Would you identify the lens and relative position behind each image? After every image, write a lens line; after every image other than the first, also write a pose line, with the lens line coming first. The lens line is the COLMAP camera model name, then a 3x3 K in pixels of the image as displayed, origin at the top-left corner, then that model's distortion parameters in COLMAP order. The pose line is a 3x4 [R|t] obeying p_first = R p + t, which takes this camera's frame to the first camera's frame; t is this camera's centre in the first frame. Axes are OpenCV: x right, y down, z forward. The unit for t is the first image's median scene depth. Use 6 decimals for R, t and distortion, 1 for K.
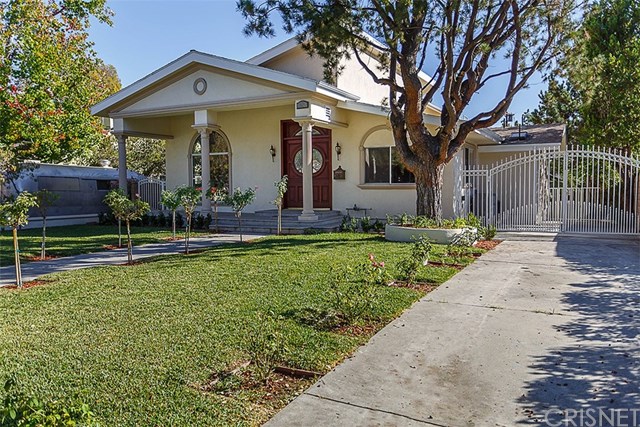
lens RADIAL K [[520.6, 0, 320.6], [0, 520.6, 213.3], [0, 0, 1]] dist [0.012158, 0.002956]
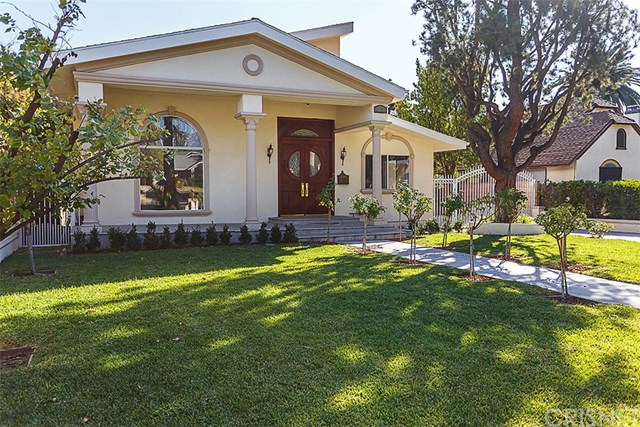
lens RADIAL K [[520.6, 0, 320.2], [0, 520.6, 213.8], [0, 0, 1]] dist [0.012158, 0.002956]
pose [[0.609202, -0.030383, 0.792433, -0.797309], [0.037532, 0.999251, 0.009459, -0.019973], [-0.792127, 0.023979, 0.609885, 0.434458]]
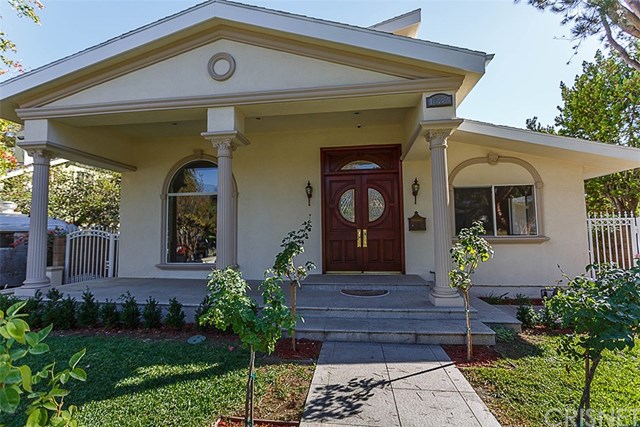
lens RADIAL K [[310.4, 0, 316.3], [0, 310.4, 210.3], [0, 0, 1]] dist [0.003741, 0.000463]
pose [[0.935255, 0.020654, 0.353371, -0.248339], [0.024542, 0.992110, -0.122943, -0.043960], [-0.353122, 0.123656, 0.927369, 0.662508]]
